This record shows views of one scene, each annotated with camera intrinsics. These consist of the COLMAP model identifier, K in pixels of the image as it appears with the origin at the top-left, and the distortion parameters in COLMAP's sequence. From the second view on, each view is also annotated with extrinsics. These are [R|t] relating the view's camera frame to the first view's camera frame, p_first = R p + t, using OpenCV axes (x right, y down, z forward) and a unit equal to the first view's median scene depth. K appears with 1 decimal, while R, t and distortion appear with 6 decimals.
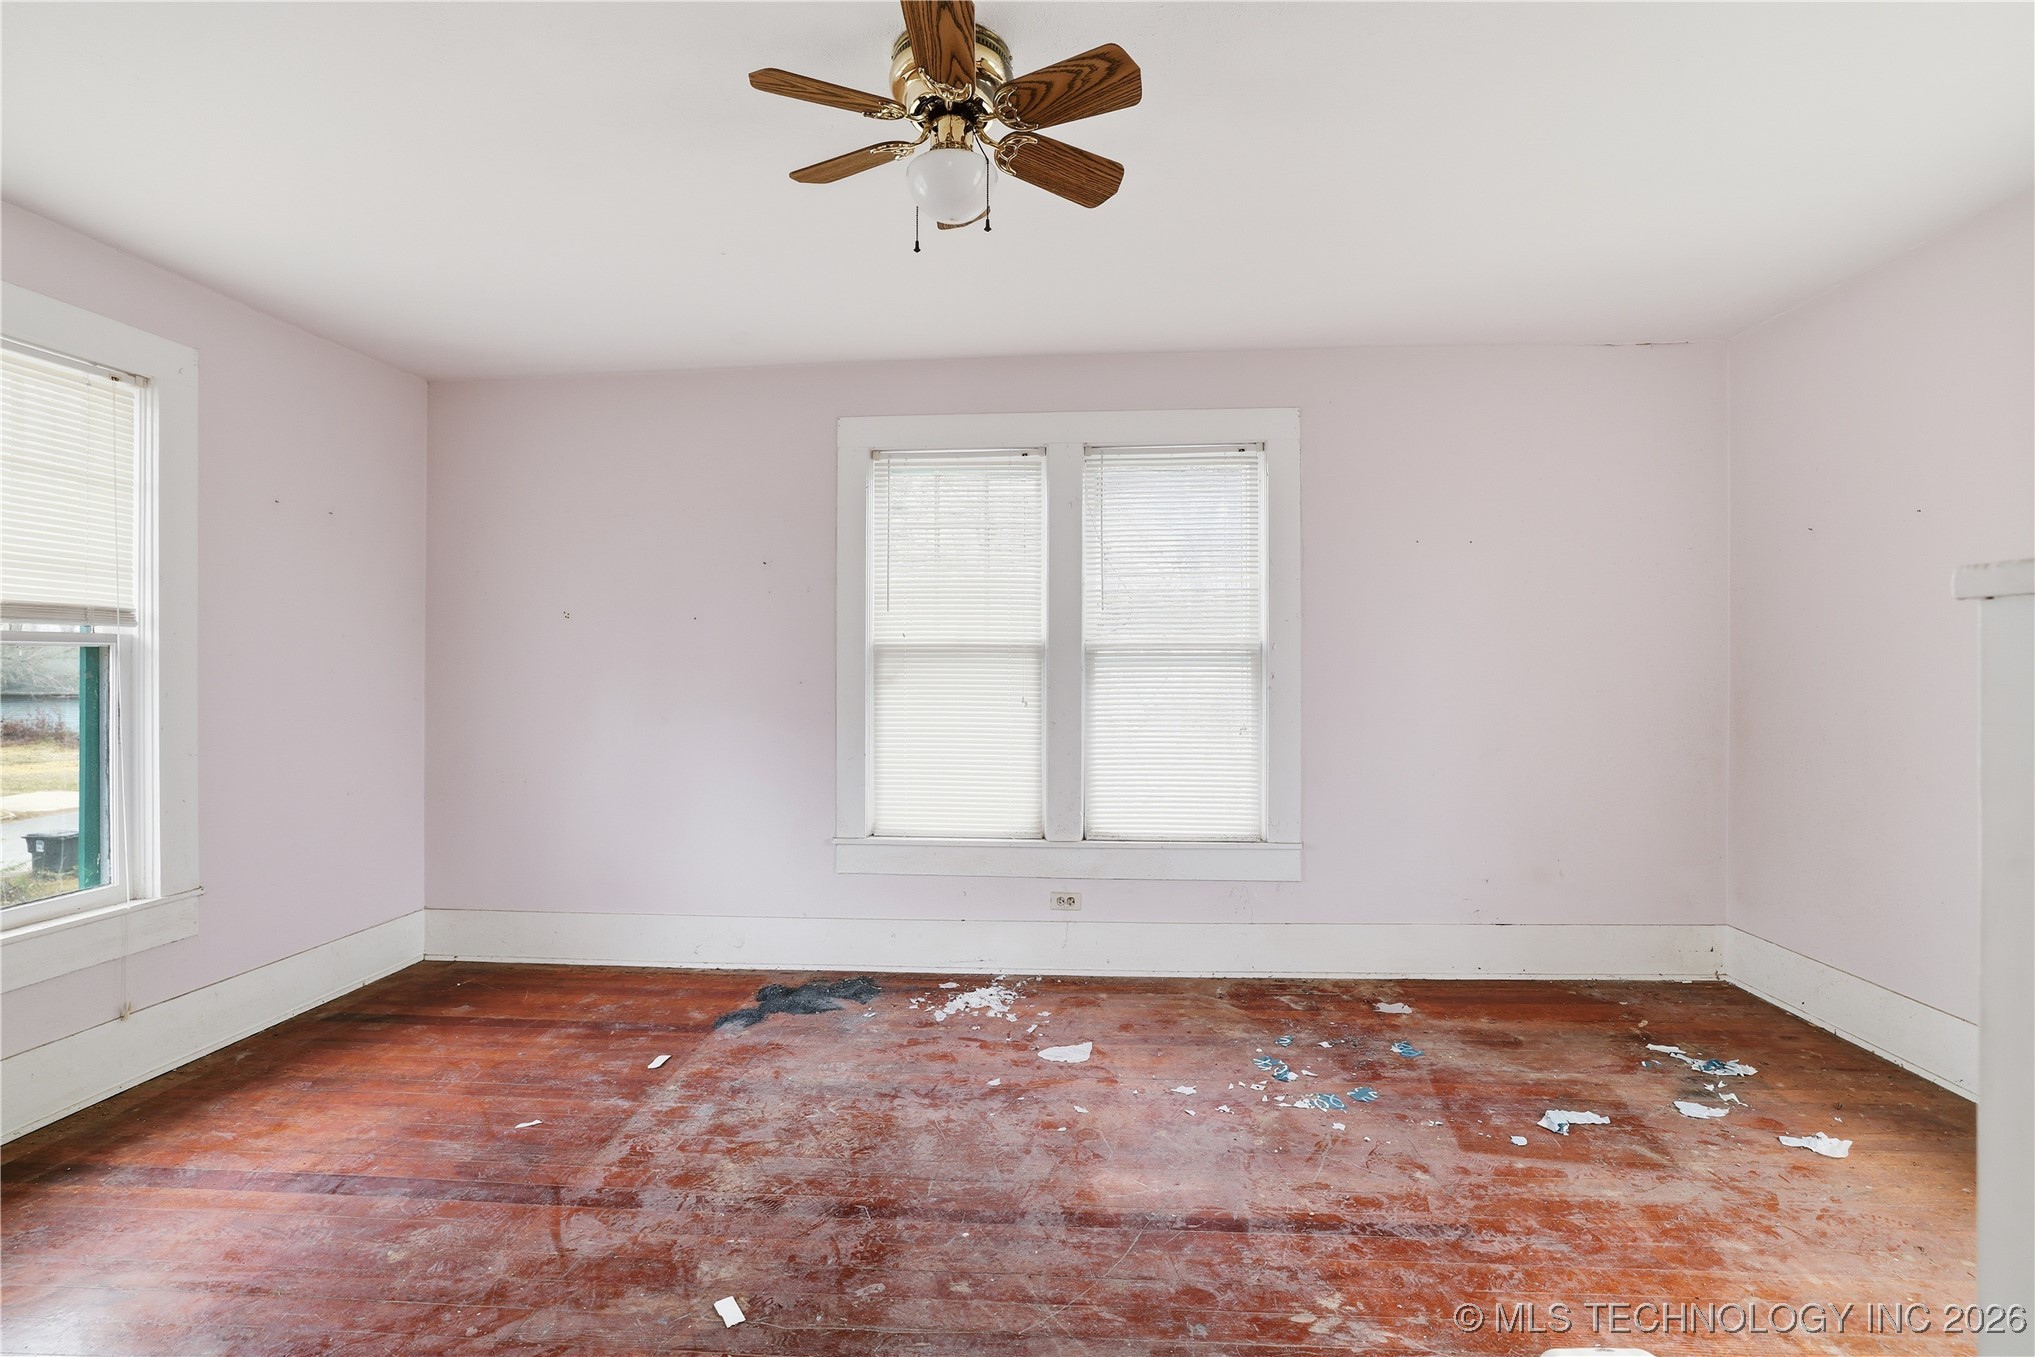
lens RADIAL K [[935.7, 0, 1009.3], [0, 935.7, 675.1], [0, 0, 1]] dist [-0.027020, 0.013529]
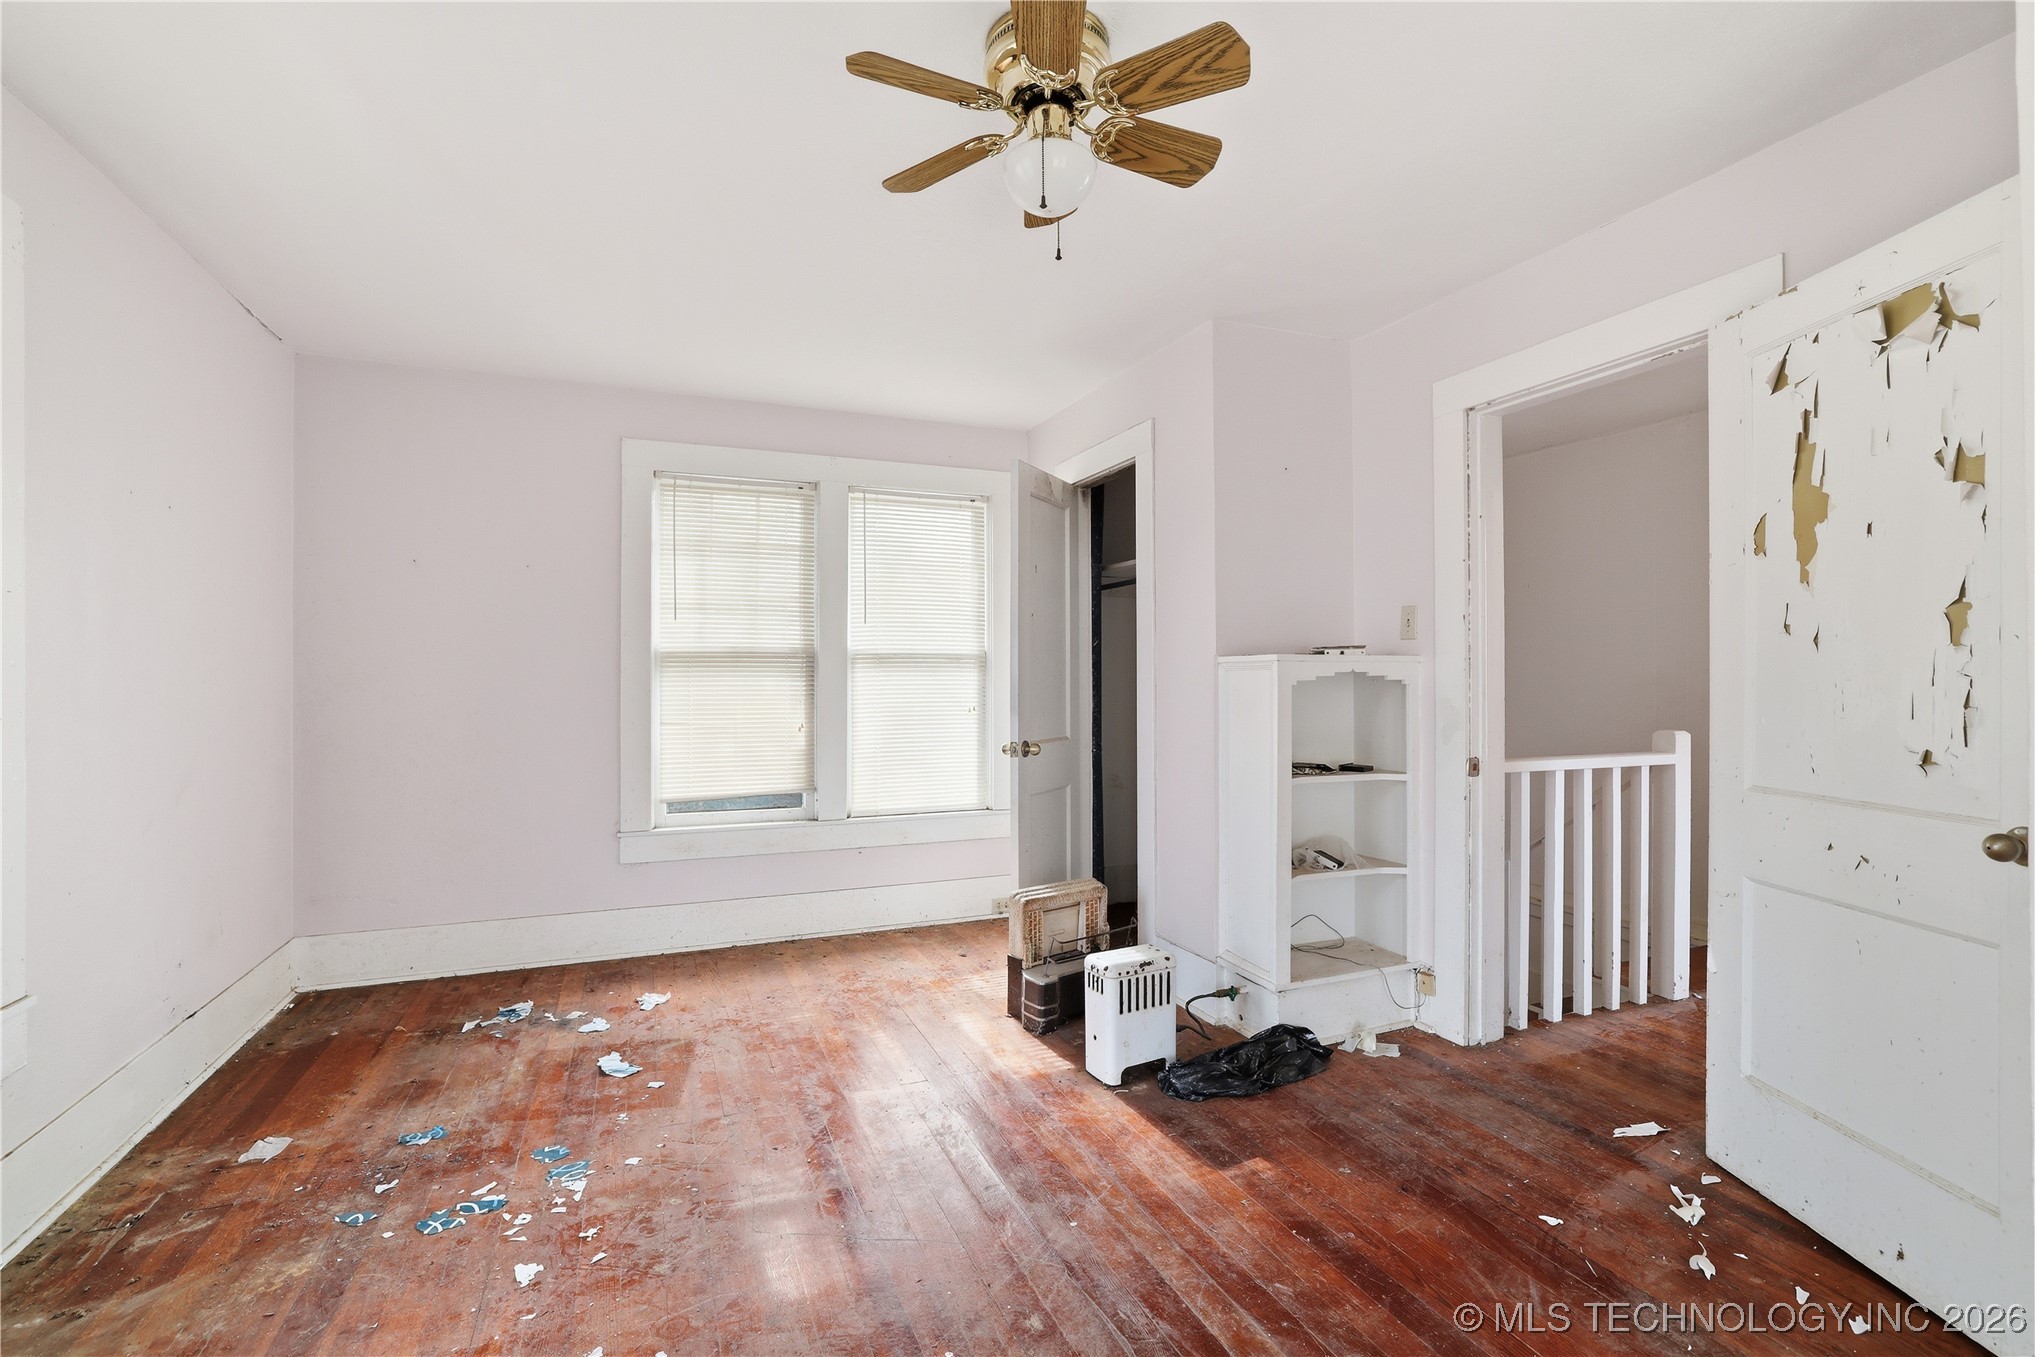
lens RADIAL K [[935.7, 0, 1017.9], [0, 935.7, 676.5], [0, 0, 1]] dist [-0.027020, 0.013529]
pose [[-0.455131, 0.002248, 0.890422, -0.588039], [0.012883, 0.999909, 0.004060, -0.007707], [-0.890331, 0.013319, -0.455118, 0.942364]]
